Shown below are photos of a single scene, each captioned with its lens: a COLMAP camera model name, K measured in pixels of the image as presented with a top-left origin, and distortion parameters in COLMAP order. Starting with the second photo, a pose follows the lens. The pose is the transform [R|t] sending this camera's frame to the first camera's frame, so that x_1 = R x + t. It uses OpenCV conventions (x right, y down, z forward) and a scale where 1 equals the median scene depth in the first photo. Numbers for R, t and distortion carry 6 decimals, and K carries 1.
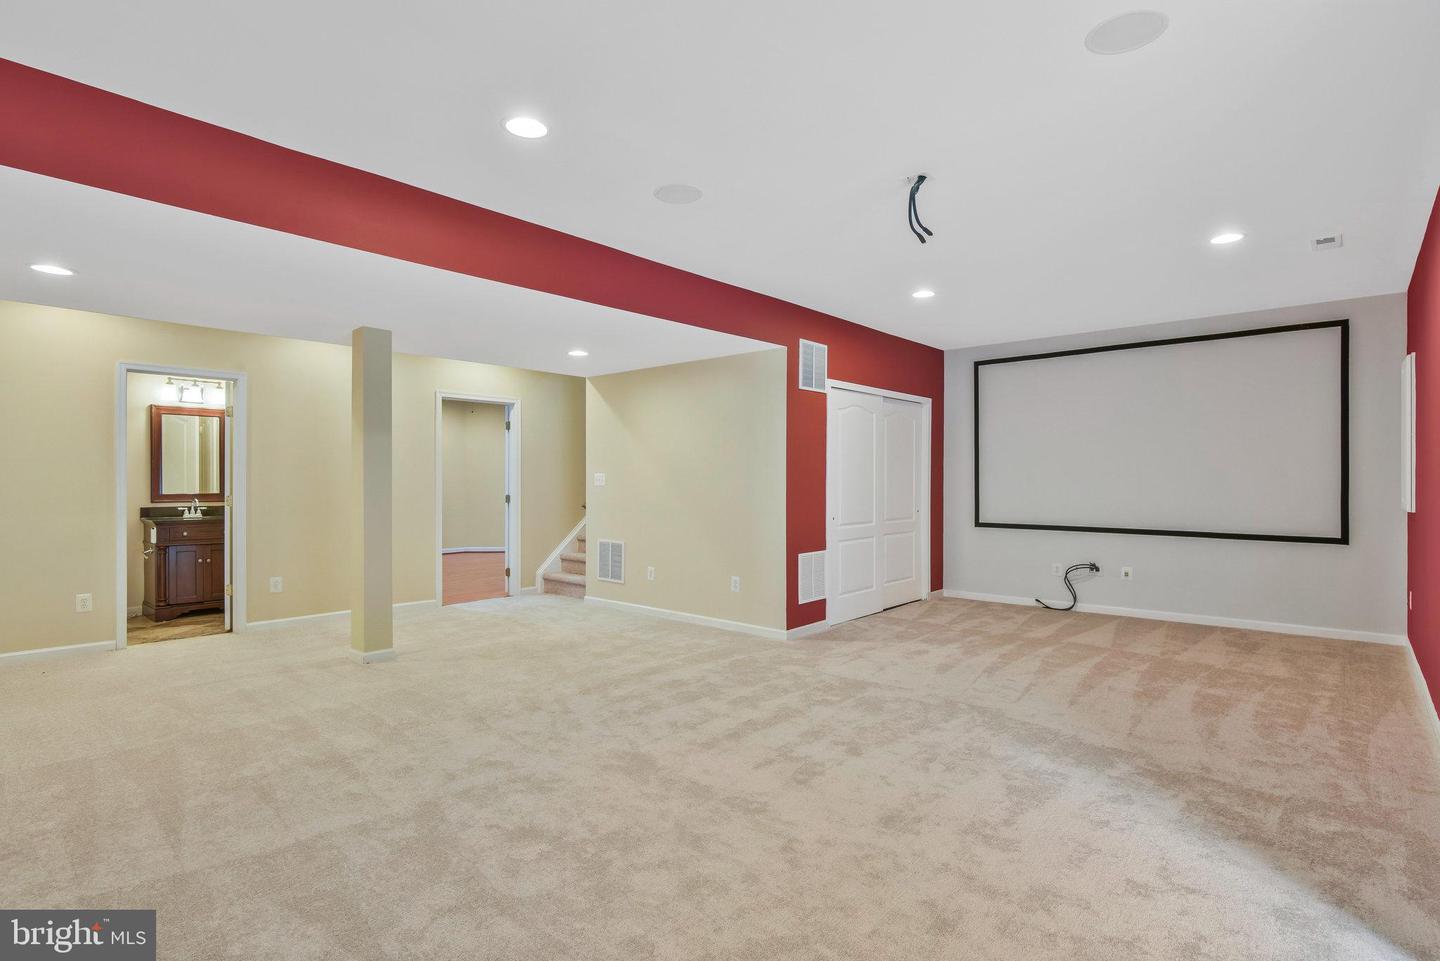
lens RADIAL K [[704.6, 0, 721.1], [0, 704.6, 481.0], [0, 0, 1]] dist [0.000008, -0.000281]
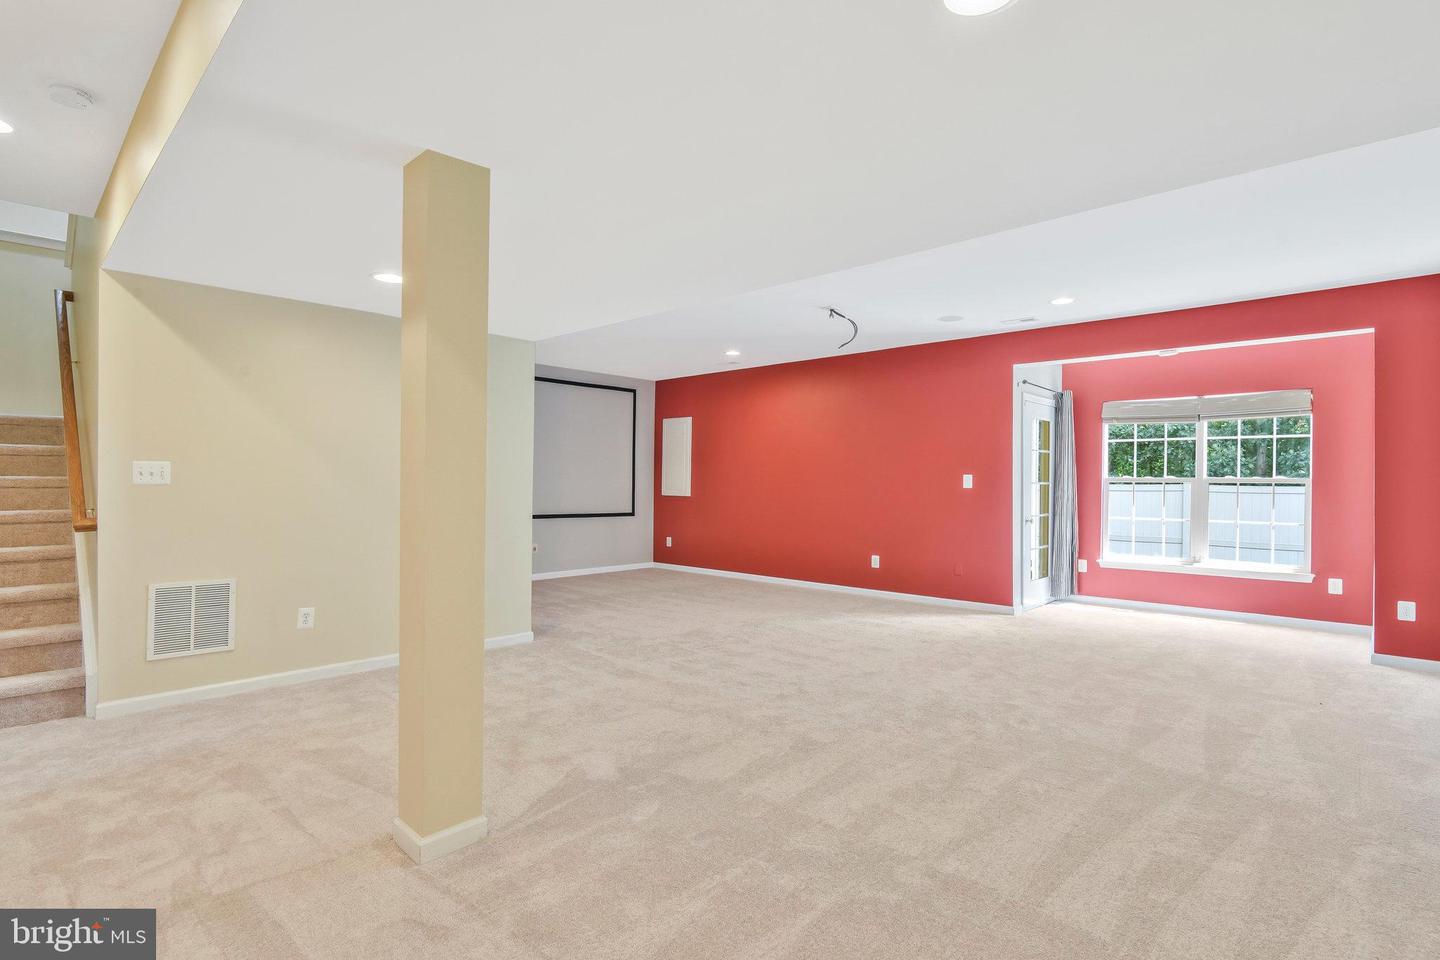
lens RADIAL K [[704.6, 0, 720.6], [0, 704.6, 482.1], [0, 0, 1]] dist [0.000008, -0.000281]
pose [[0.034812, 0.004219, 0.999385, -0.694882], [-0.002450, 0.999988, -0.004136, 0.008933], [-0.999391, -0.002304, 0.034822, 0.568280]]
